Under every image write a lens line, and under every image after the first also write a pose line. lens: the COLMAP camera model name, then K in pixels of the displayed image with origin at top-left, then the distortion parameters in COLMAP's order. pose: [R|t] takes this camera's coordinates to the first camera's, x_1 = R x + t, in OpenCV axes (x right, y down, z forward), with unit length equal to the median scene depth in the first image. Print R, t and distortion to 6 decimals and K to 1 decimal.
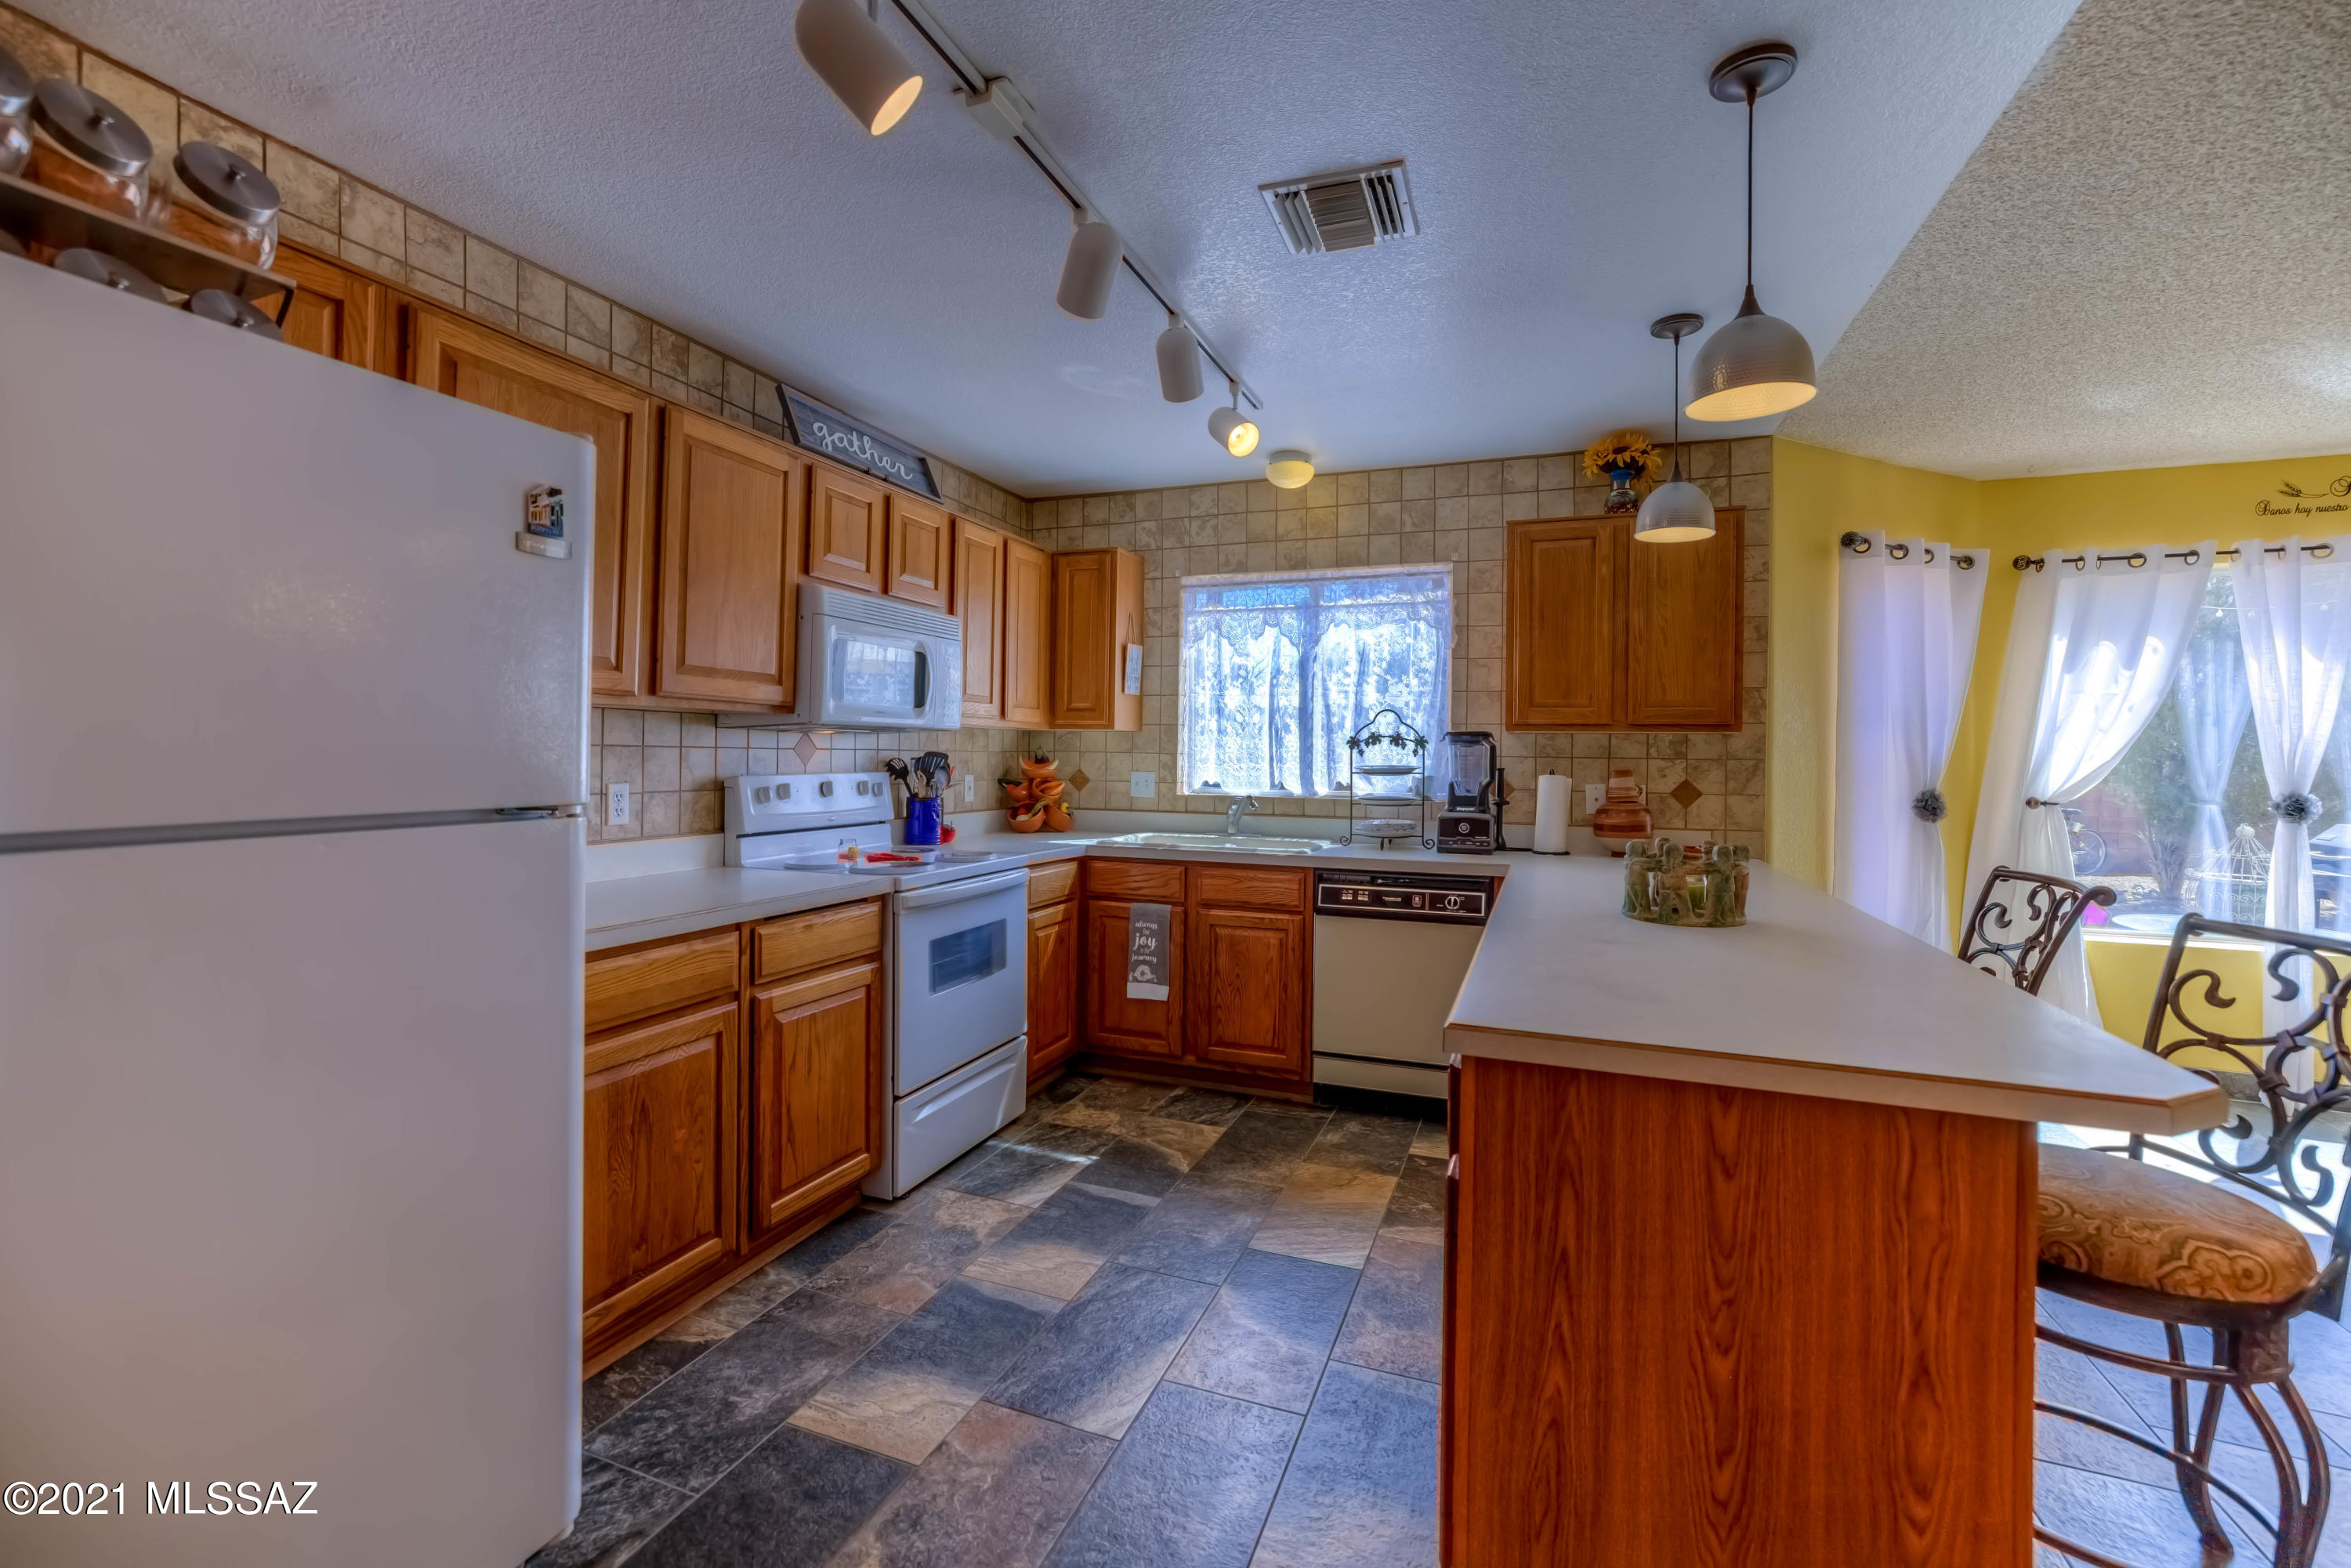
lens RADIAL K [[1047.6, 0, 1130.3], [0, 1047.6, 751.1], [0, 0, 1]] dist [-0.034825, 0.021283]
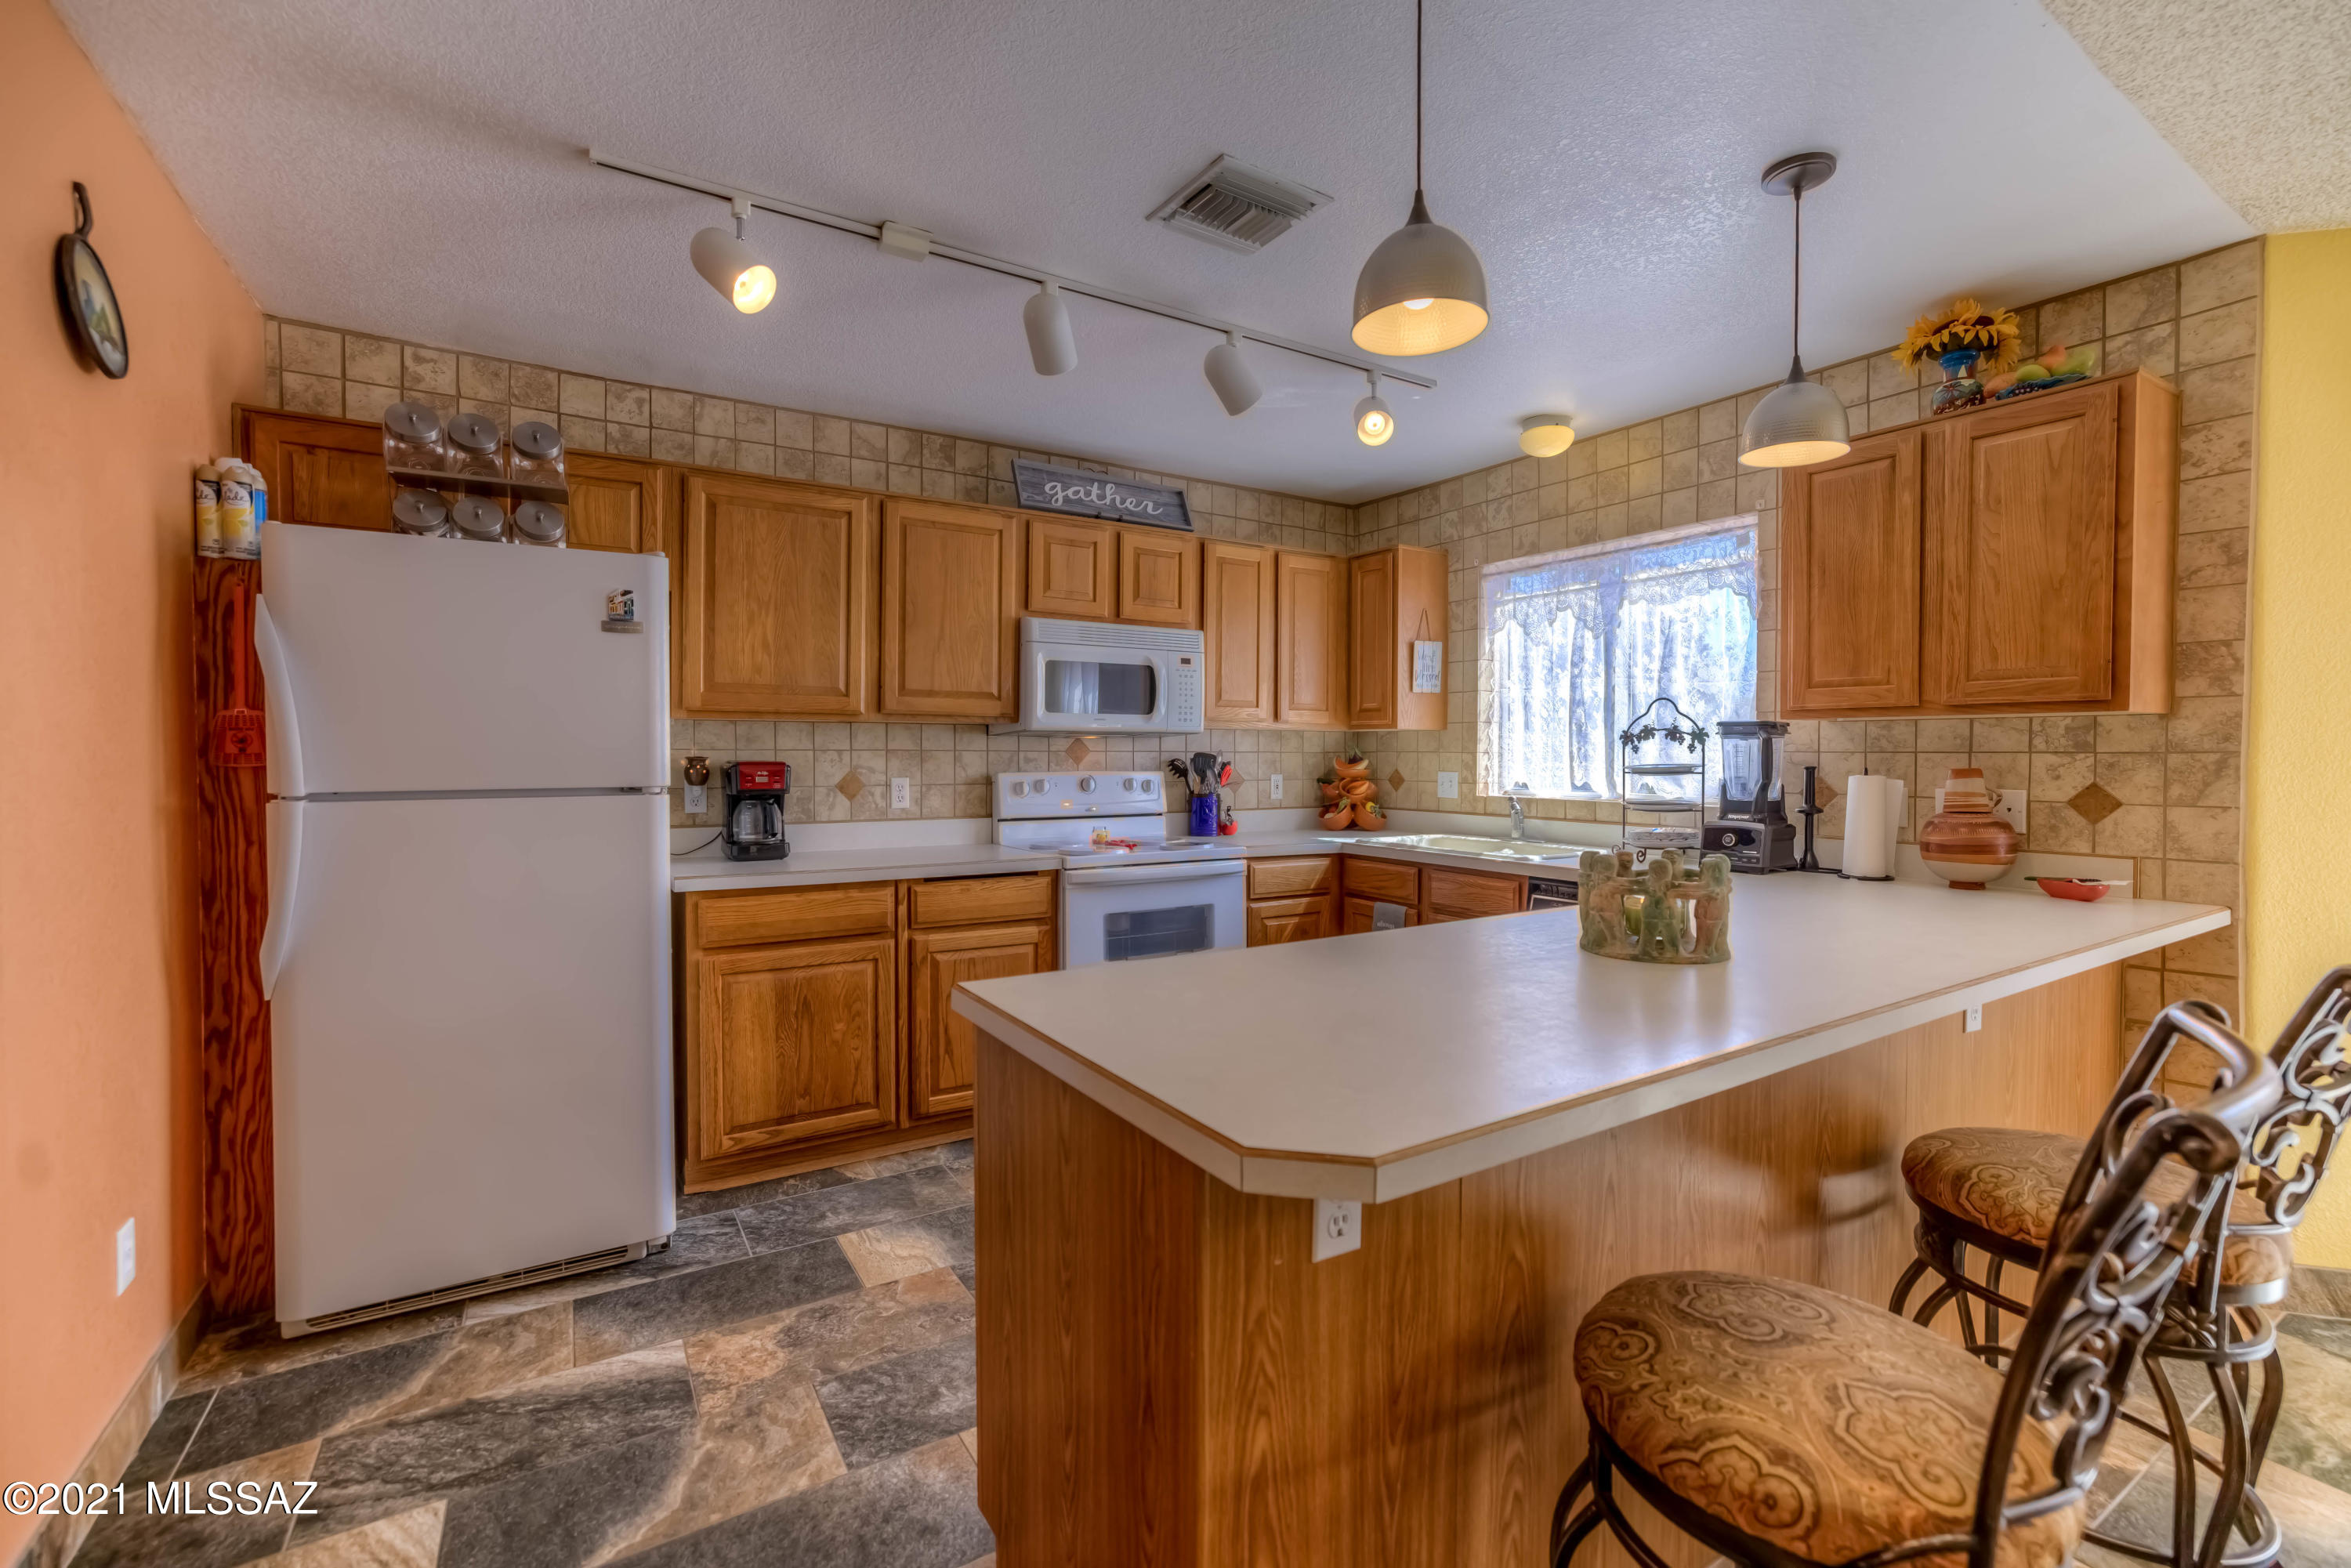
lens RADIAL K [[1027.0, 0, 1139.2], [0, 1027.0, 770.6], [0, 0, 1]] dist [-0.035279, 0.019607]
pose [[0.796714, 0.000289, -0.604357, 0.429443], [0.008345, 0.999899, 0.011479, 0.006589], [0.604299, -0.014189, 0.796631, 0.088594]]
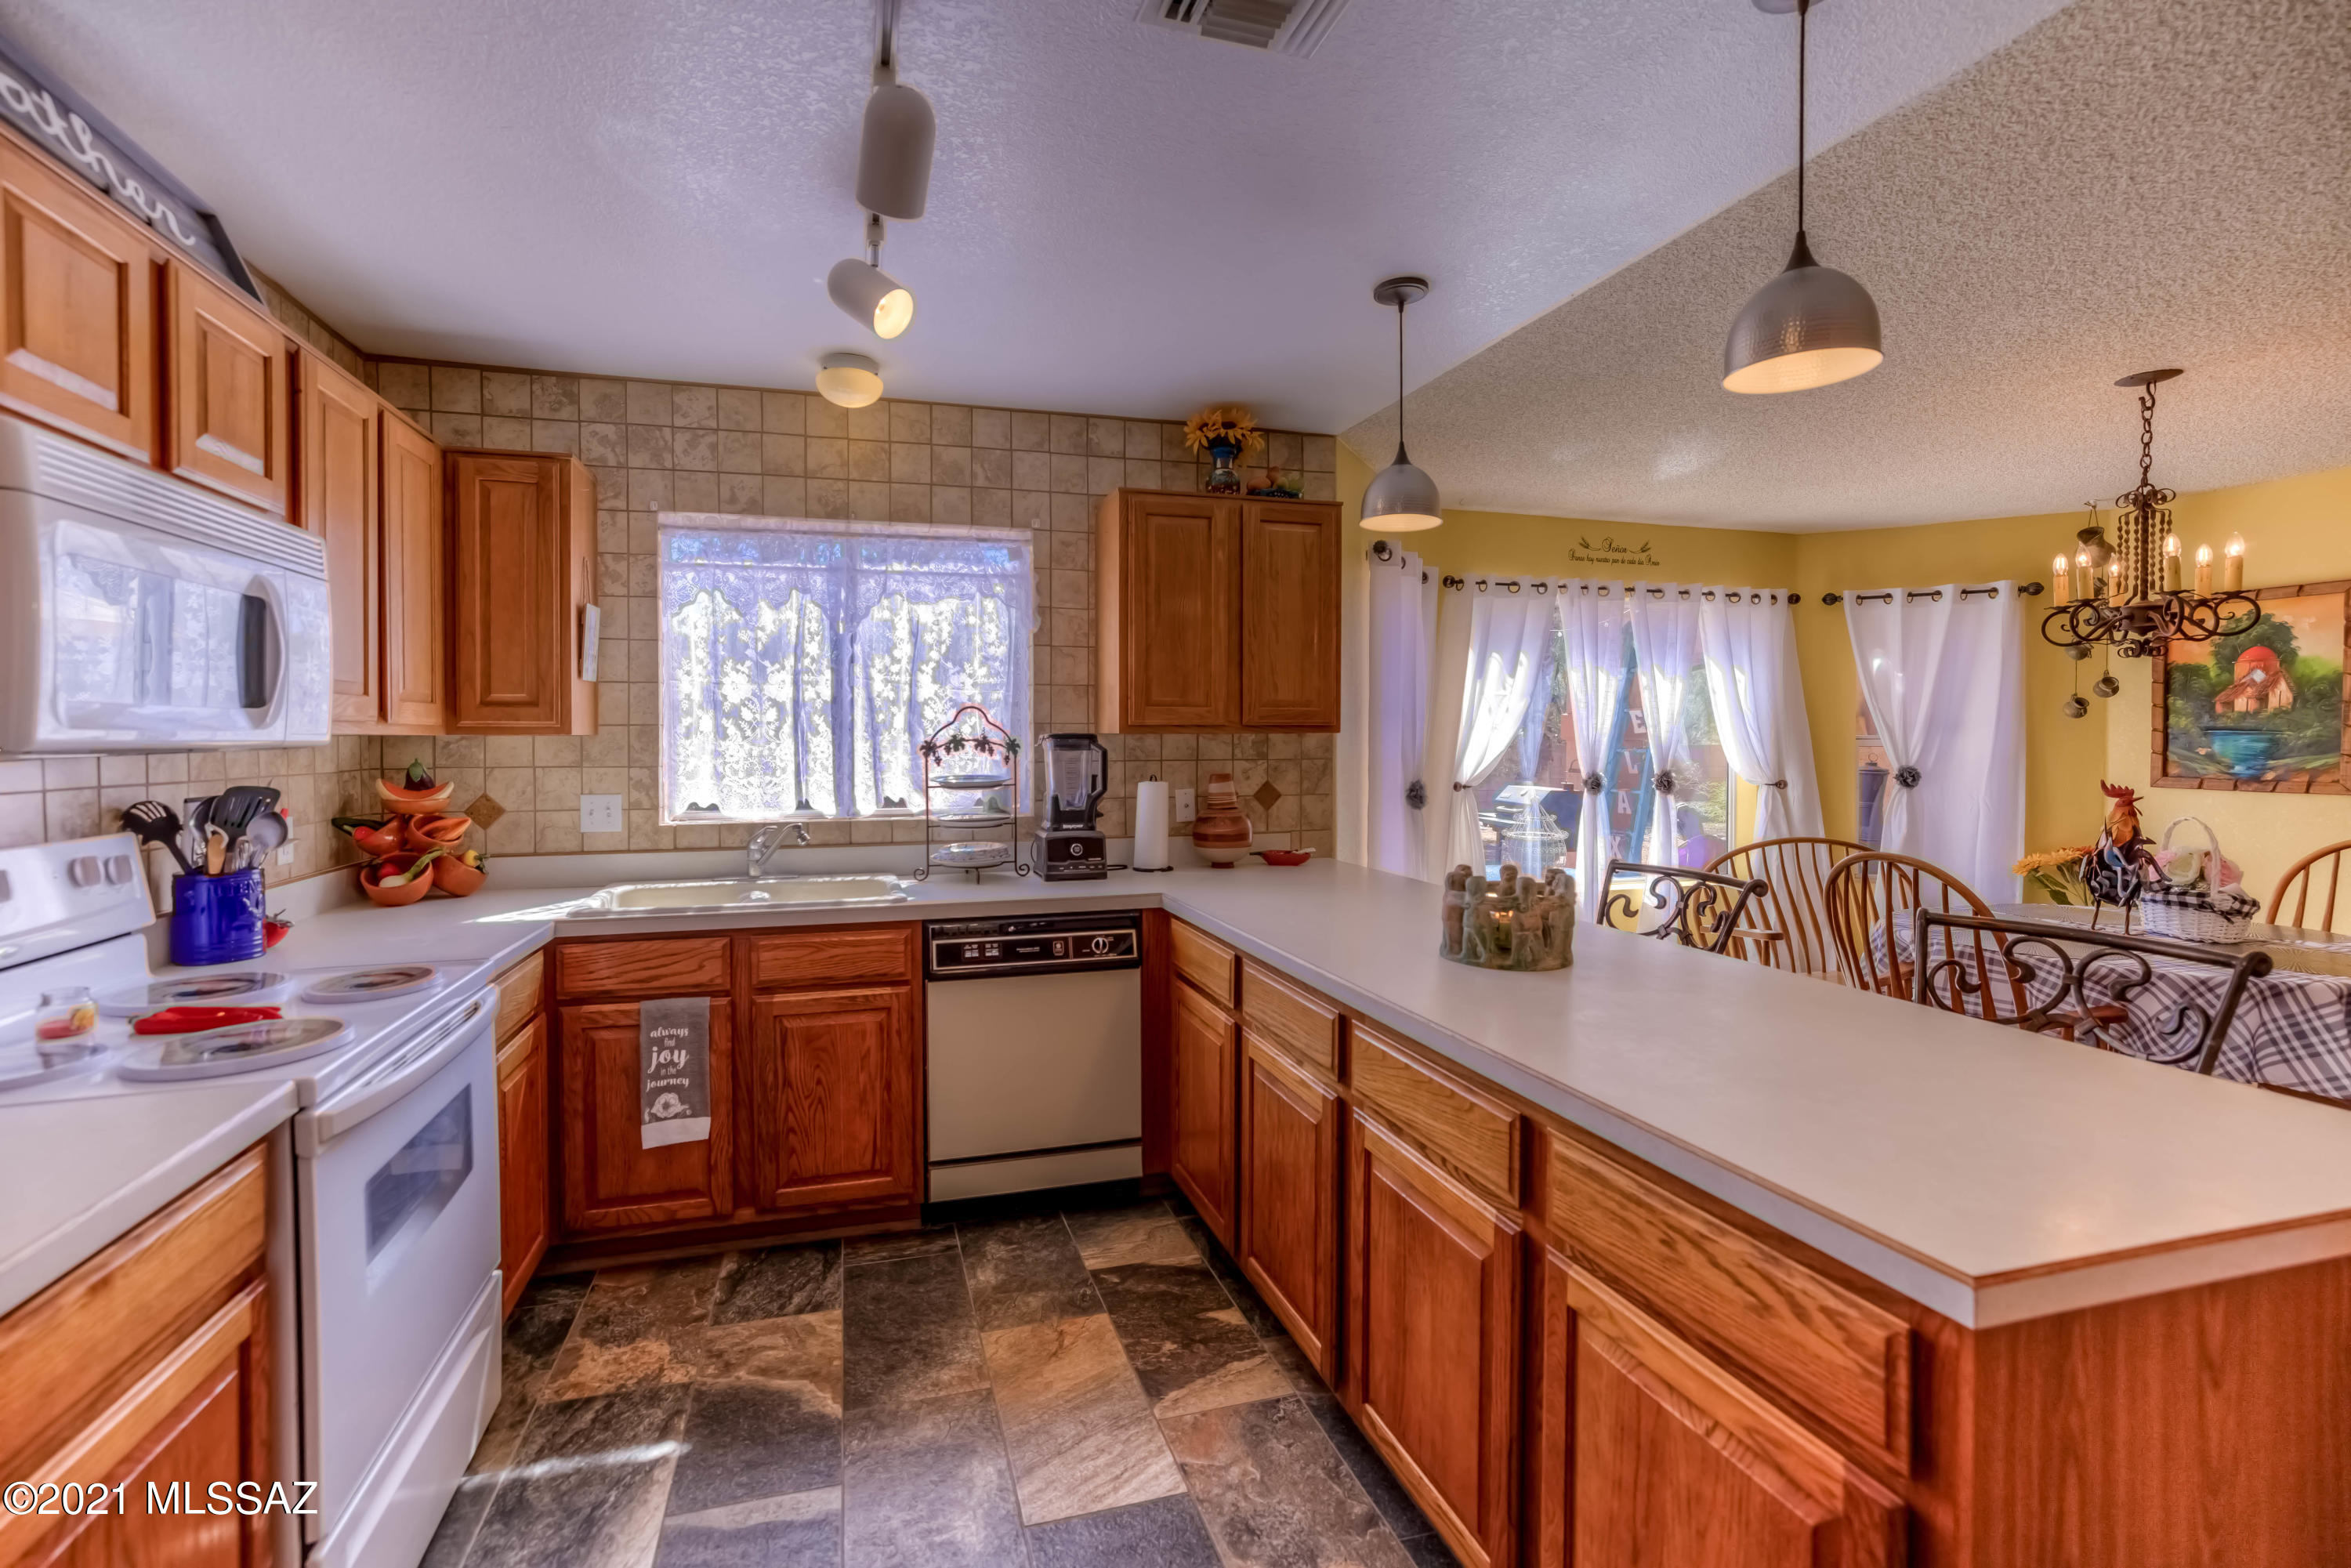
lens RADIAL K [[1047.6, 0, 1130.3], [0, 1047.6, 751.1], [0, 0, 1]] dist [-0.034825, 0.021283]
pose [[0.780619, -0.024635, 0.624522, -0.168316], [0.011887, 0.999627, 0.024573, -0.025128], [-0.624895, -0.011758, 0.780620, 0.315681]]
